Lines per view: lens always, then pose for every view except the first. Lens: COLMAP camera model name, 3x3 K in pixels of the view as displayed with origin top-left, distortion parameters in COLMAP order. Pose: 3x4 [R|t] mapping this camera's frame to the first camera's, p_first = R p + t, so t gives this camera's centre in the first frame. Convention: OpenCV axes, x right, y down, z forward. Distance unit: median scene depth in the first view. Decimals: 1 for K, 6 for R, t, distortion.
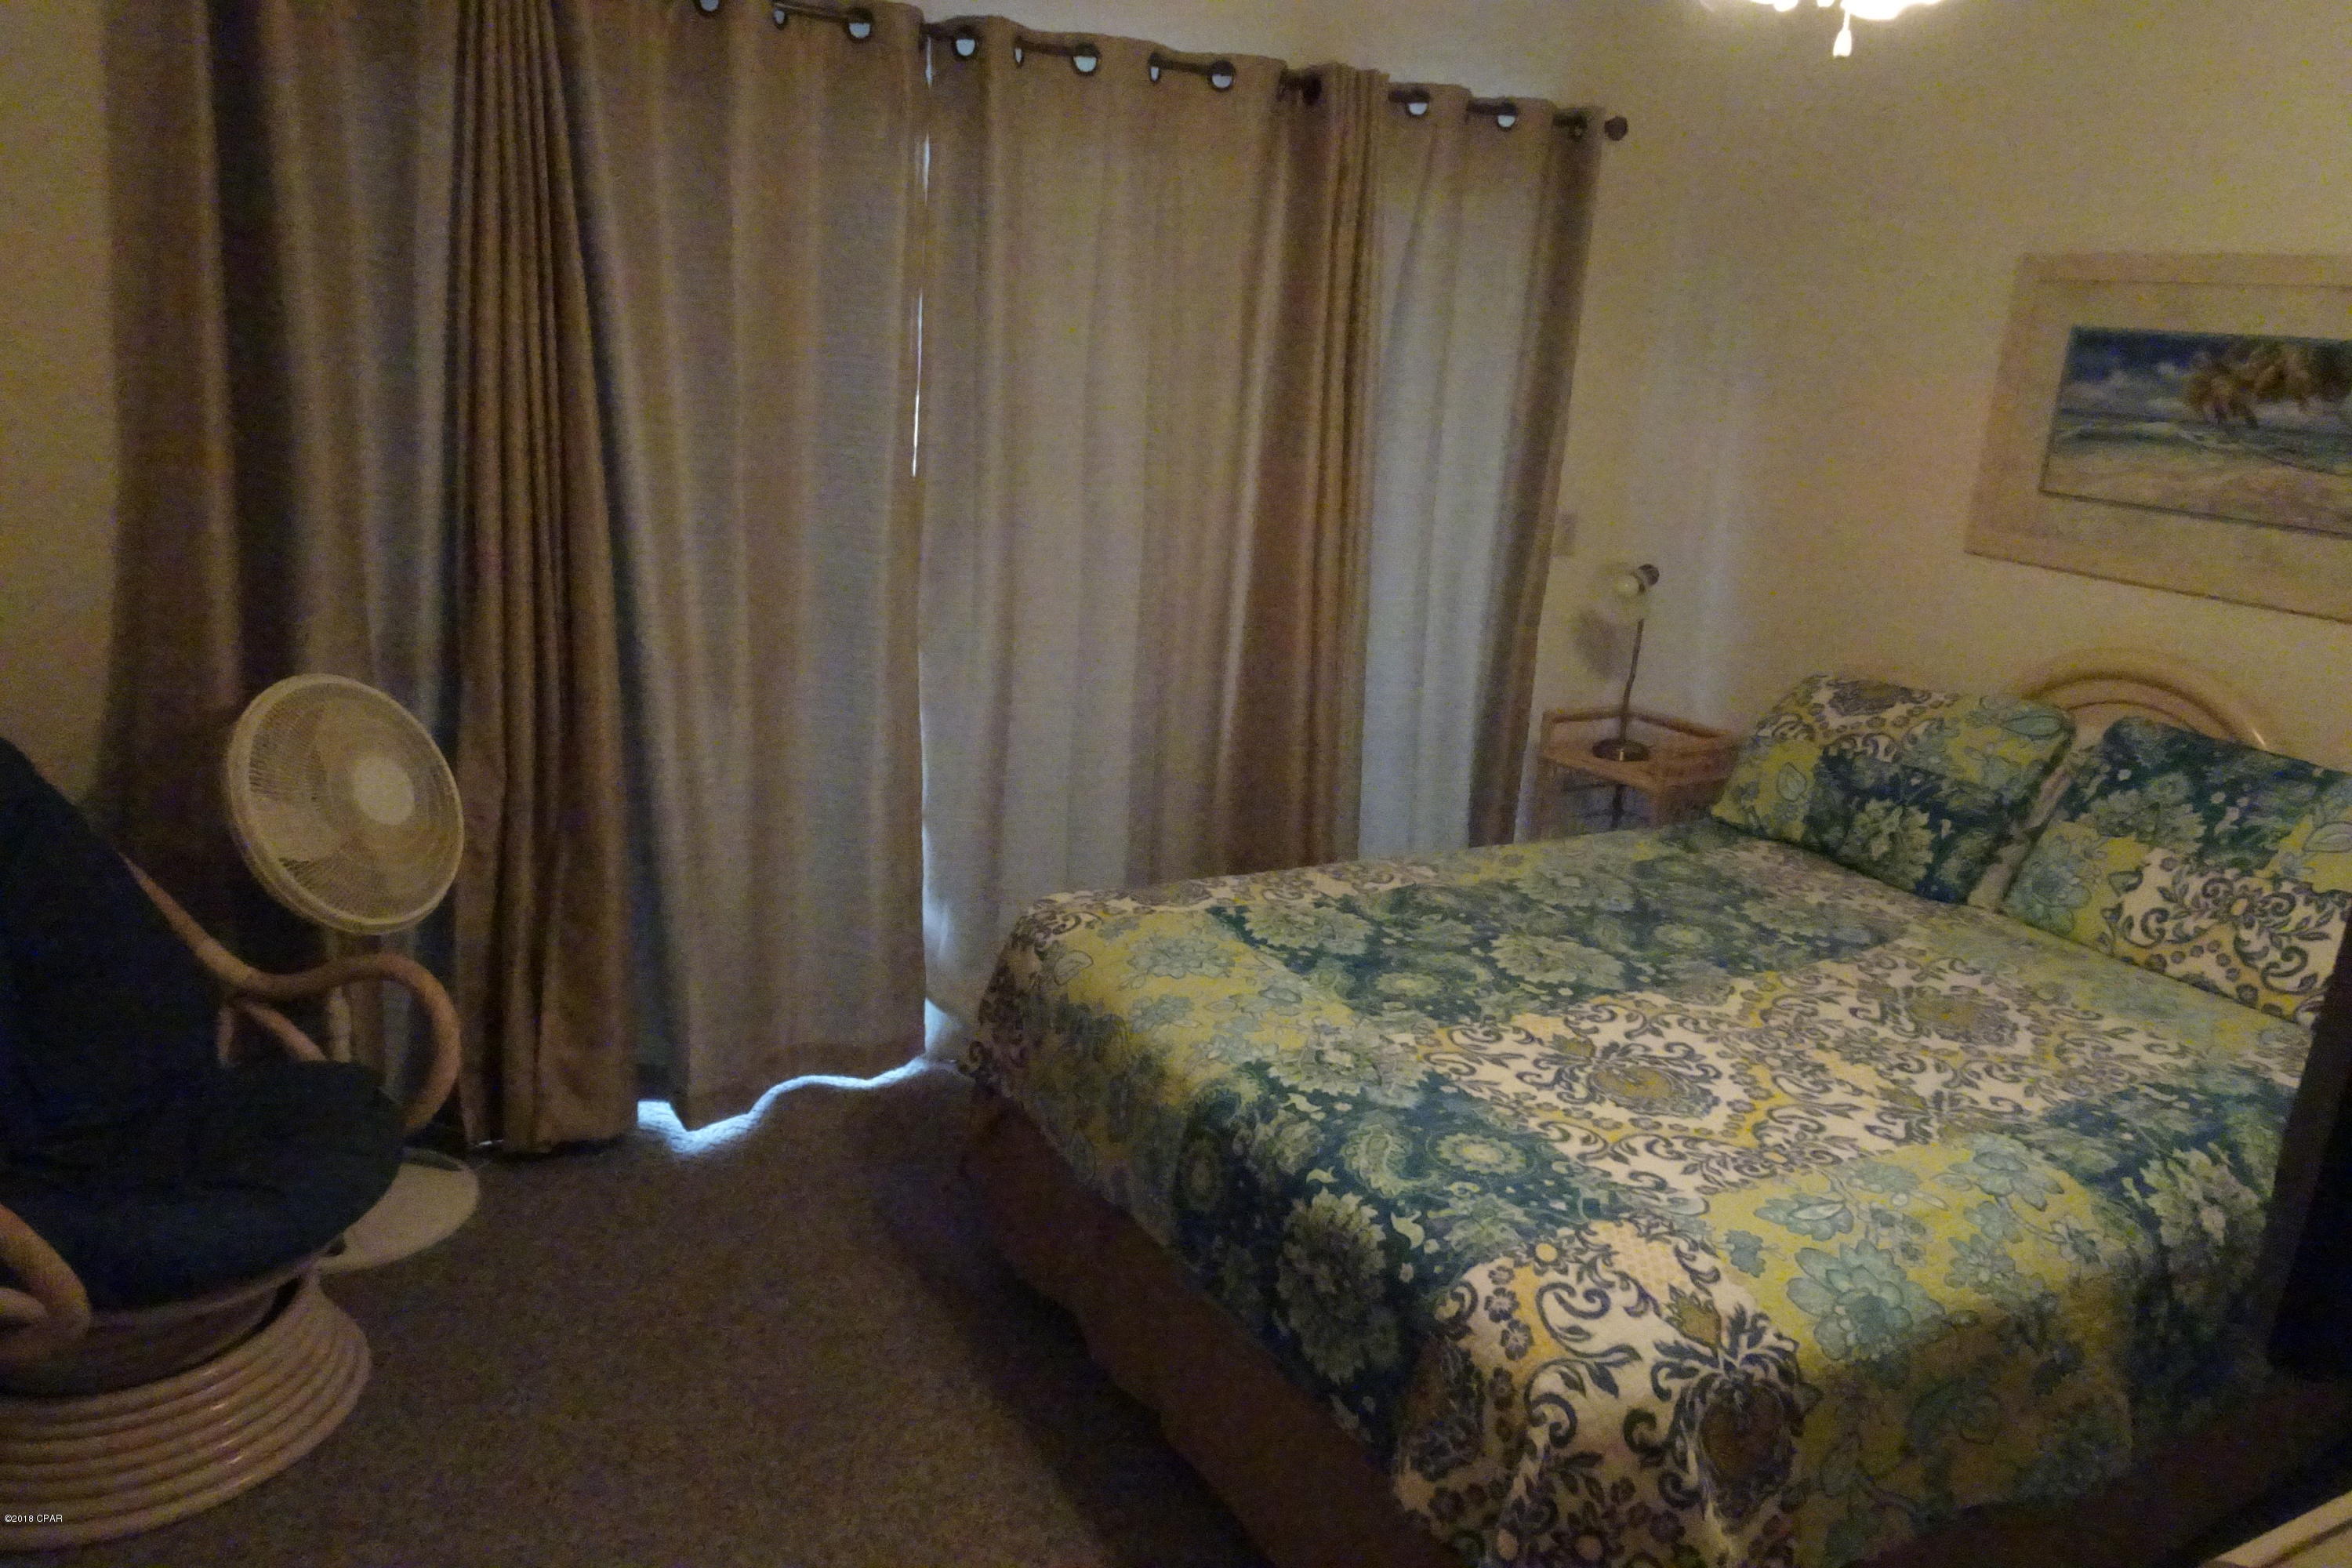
lens RADIAL K [[1684.0, 0, 1171.8], [0, 1684.0, 781.8], [0, 0, 1]] dist [0.017533, -0.003107]
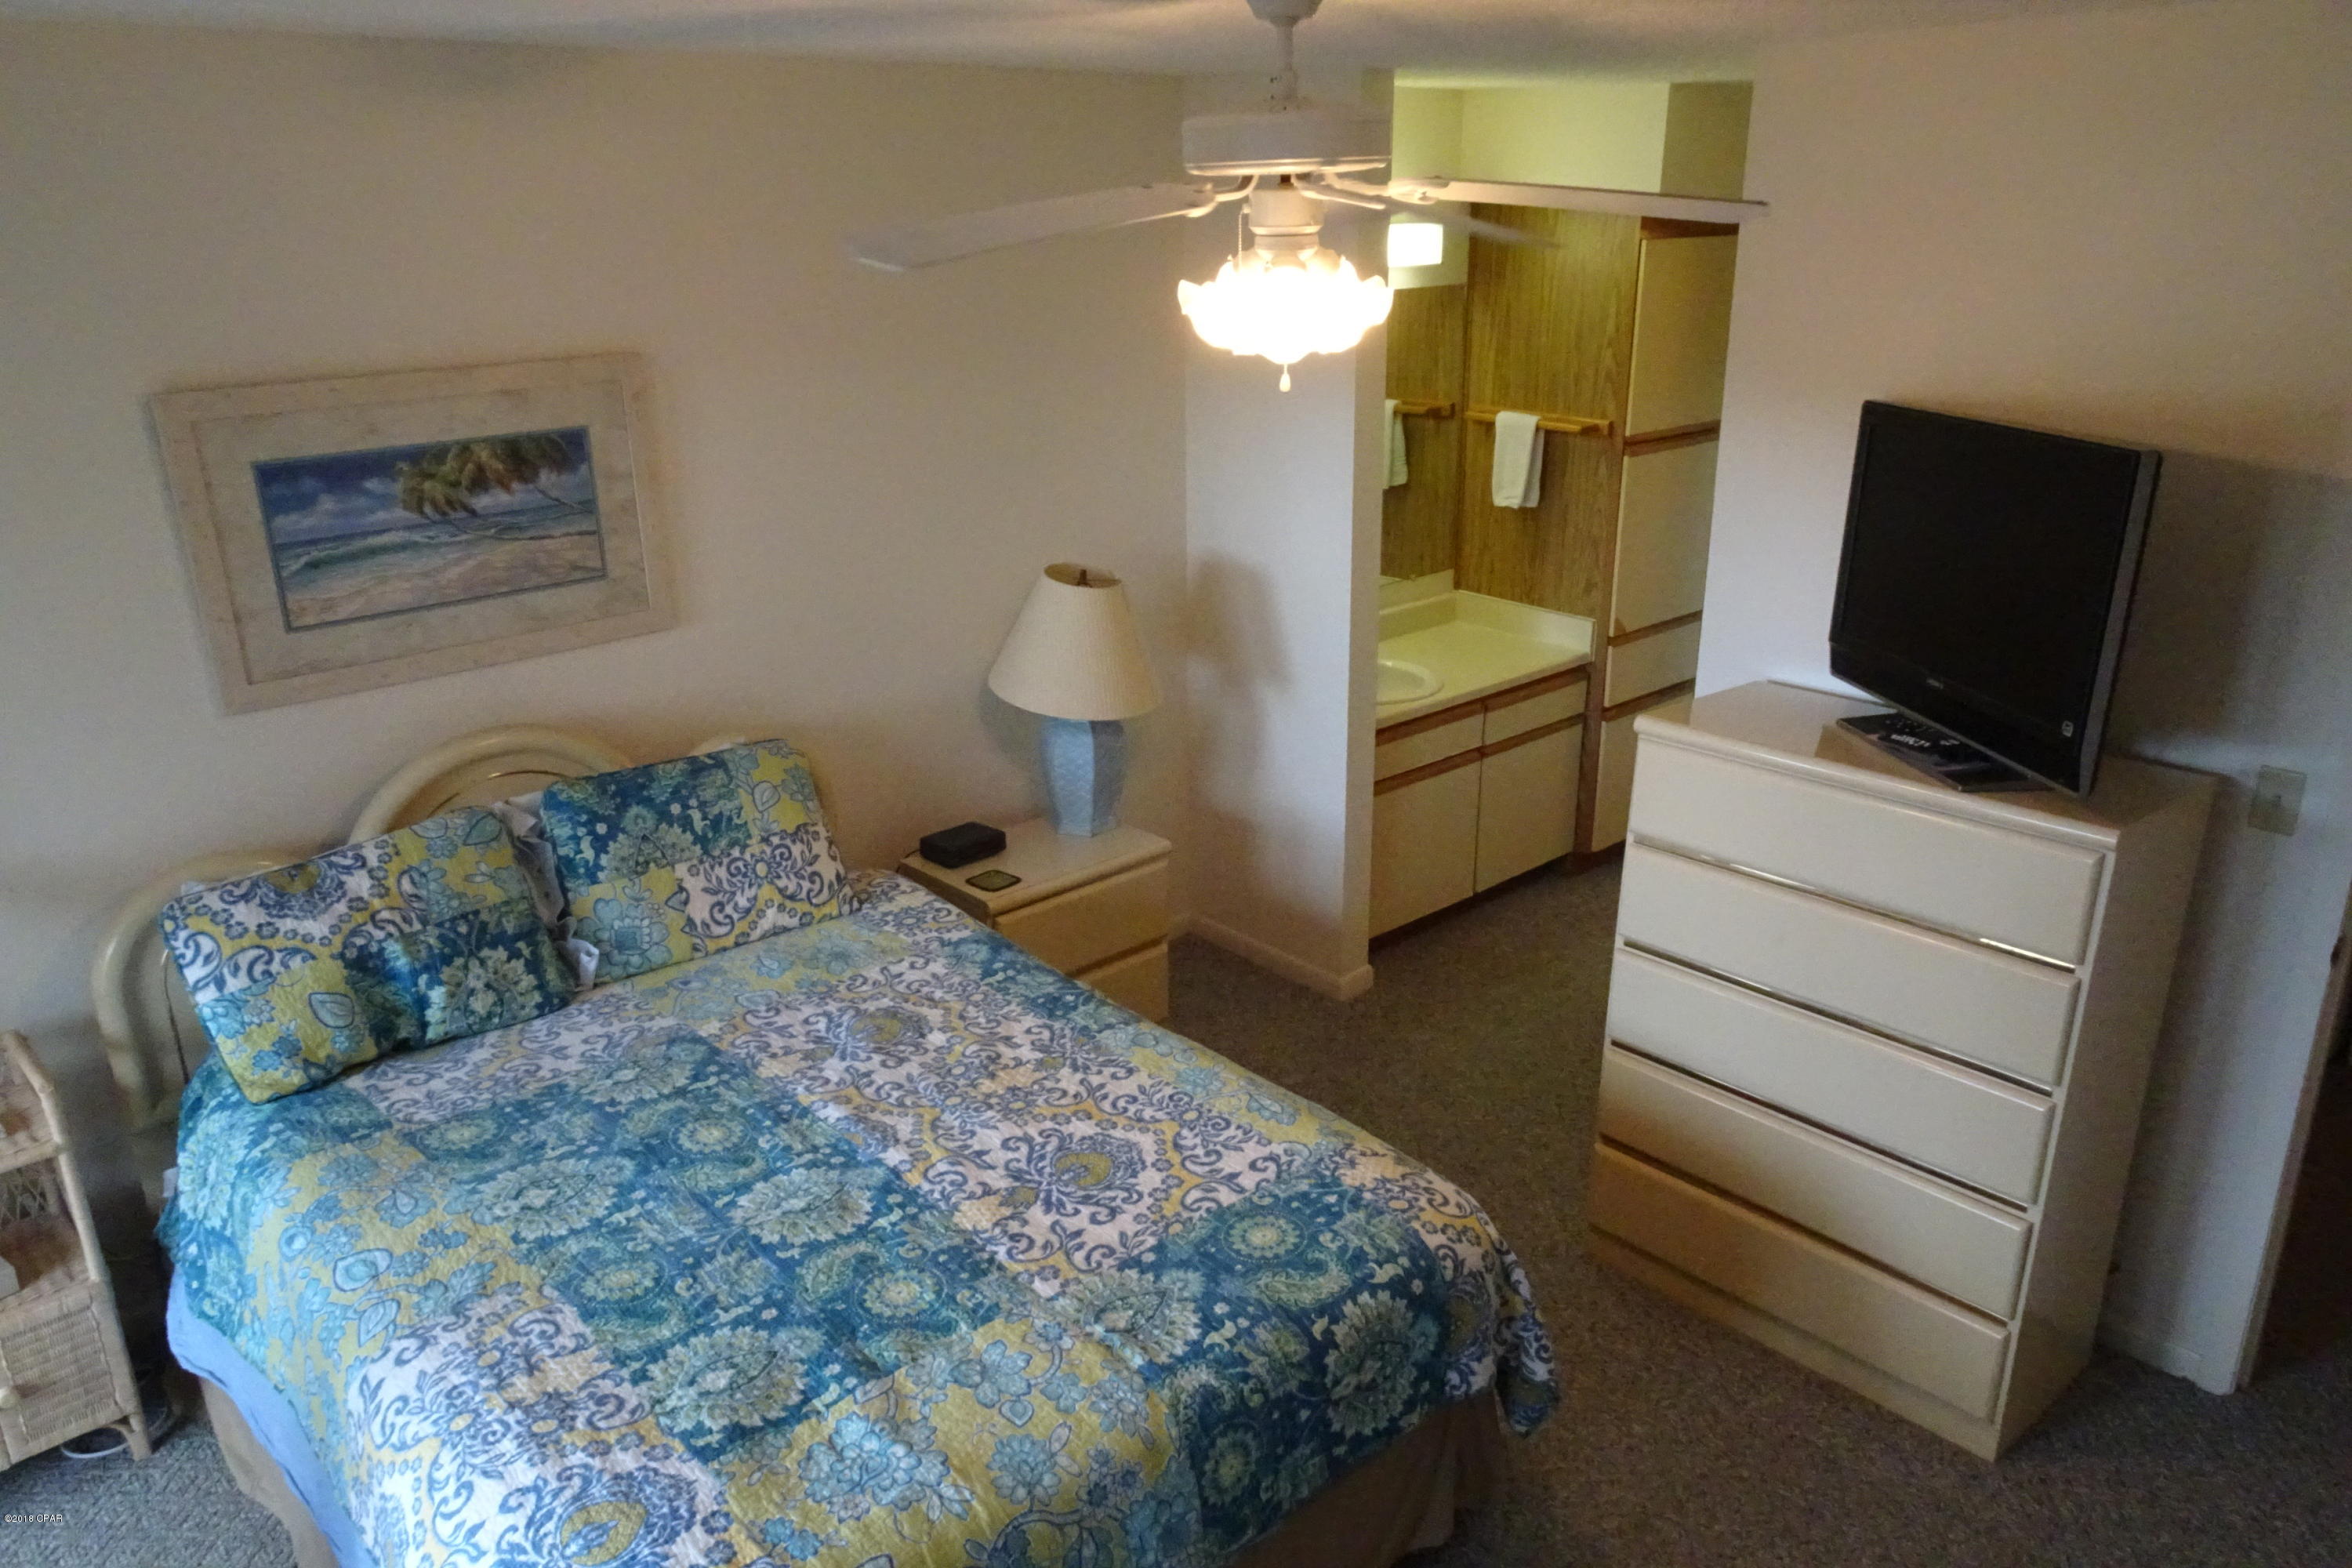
lens RADIAL K [[1684.0, 0, 1177.5], [0, 1684.0, 796.4], [0, 0, 1]] dist [0.017533, -0.003107]
pose [[-0.225711, -0.380142, 0.896965, -0.596488], [0.240997, 0.870319, 0.429494, -0.459364], [-0.943915, 0.313108, -0.104827, 0.810017]]
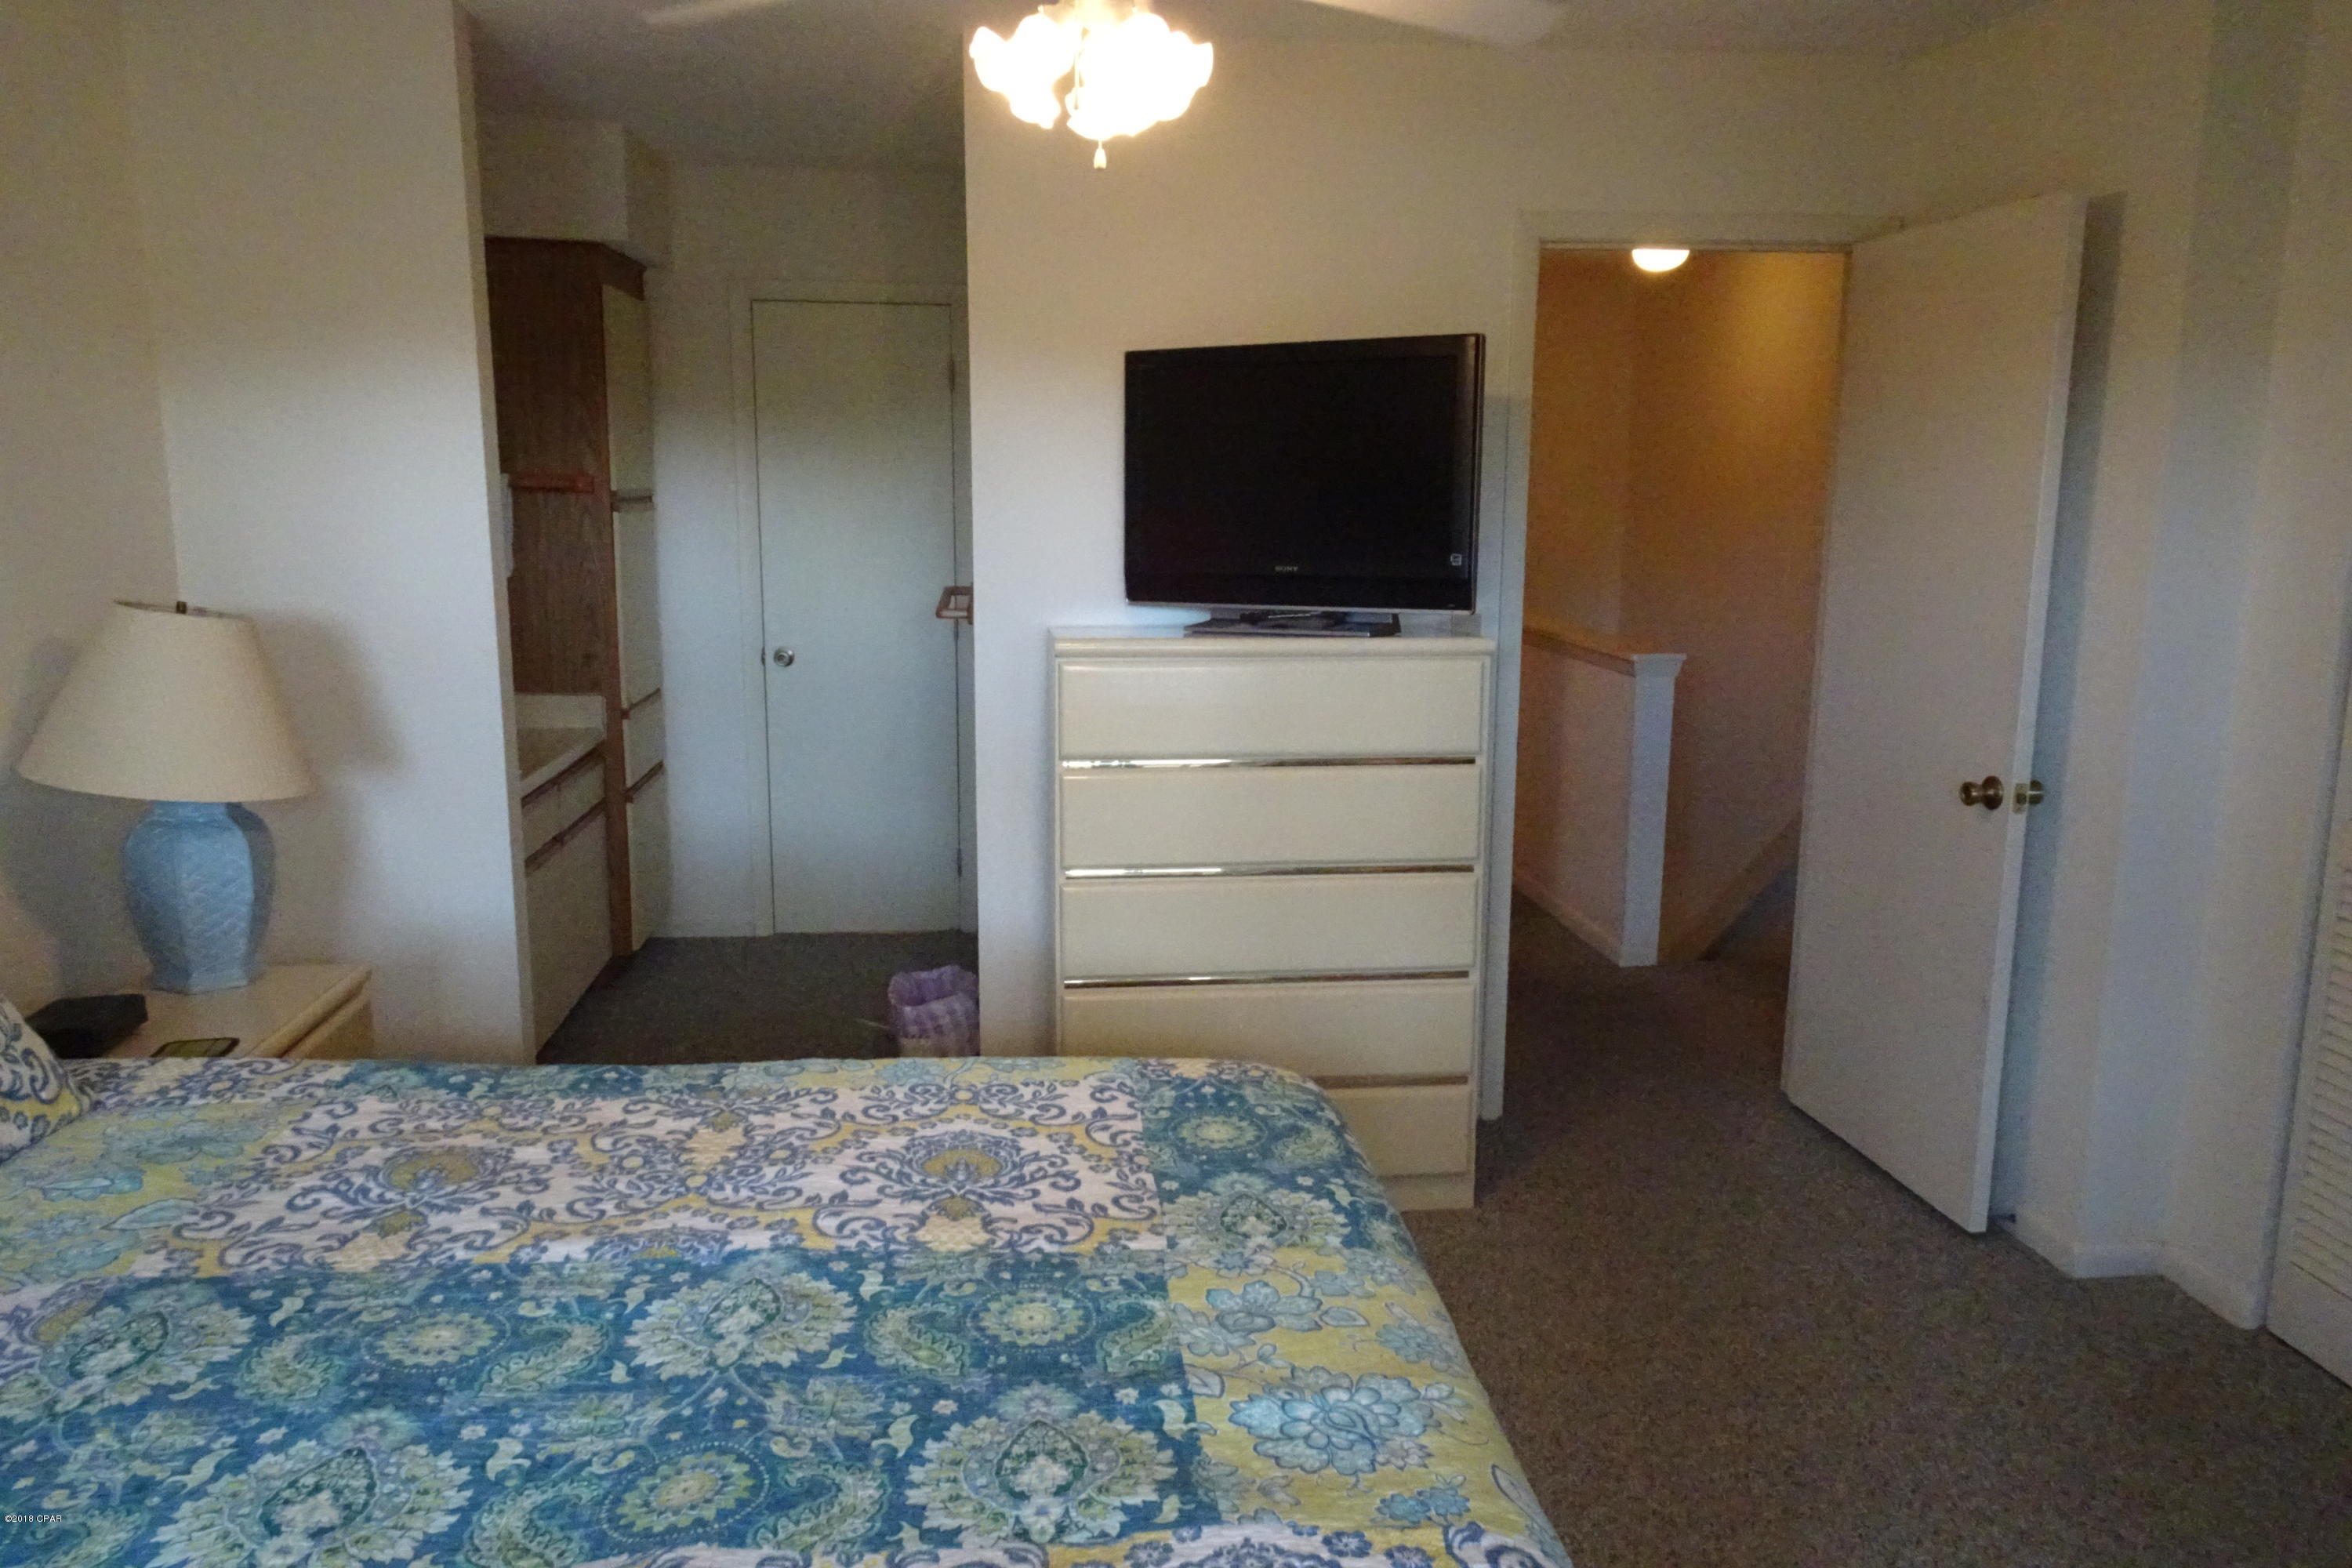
lens RADIAL K [[1684.0, 0, 1187.7], [0, 1684.0, 792.9], [0, 0, 1]] dist [0.017533, -0.003107]
pose [[-0.921199, -0.137012, 0.364171, -0.122161], [0.032981, 0.905086, 0.423947, -0.325675], [-0.387692, 0.402550, -0.829246, 1.352835]]
